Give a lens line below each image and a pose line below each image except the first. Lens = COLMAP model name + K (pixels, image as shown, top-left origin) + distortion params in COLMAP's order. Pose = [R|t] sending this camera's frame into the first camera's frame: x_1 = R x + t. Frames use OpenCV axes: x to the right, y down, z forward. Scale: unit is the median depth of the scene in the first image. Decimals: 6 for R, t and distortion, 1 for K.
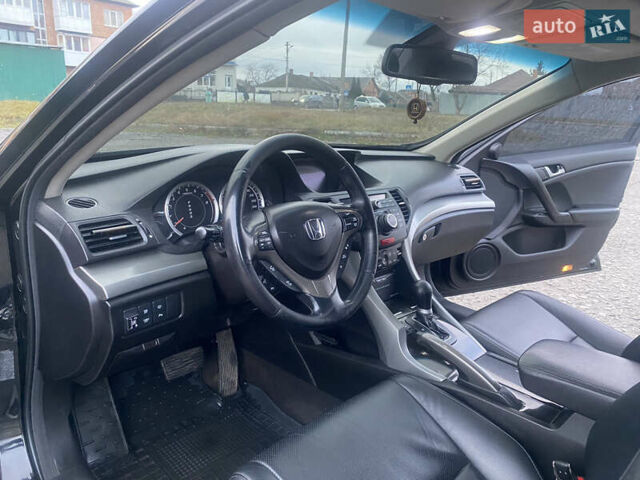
lens RADIAL K [[469.4, 0, 316.0], [0, 469.4, 237.3], [0, 0, 1]] dist [0.011302, -0.004956]
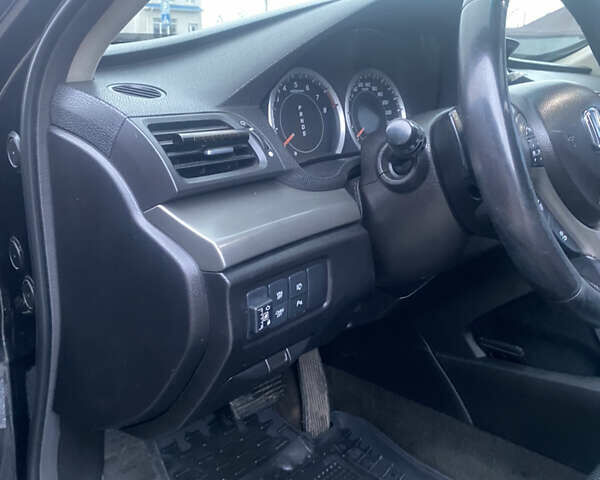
lens RADIAL K [[587.2, 0, 300.3], [0, 587.2, 252.6], [0, 0, 1]] dist [0.015774, -0.004802]
pose [[0.999598, -0.028049, -0.004112, -0.314498], [0.028189, 0.998835, 0.039169, 0.081567], [0.003008, -0.039269, 0.999224, 0.341203]]
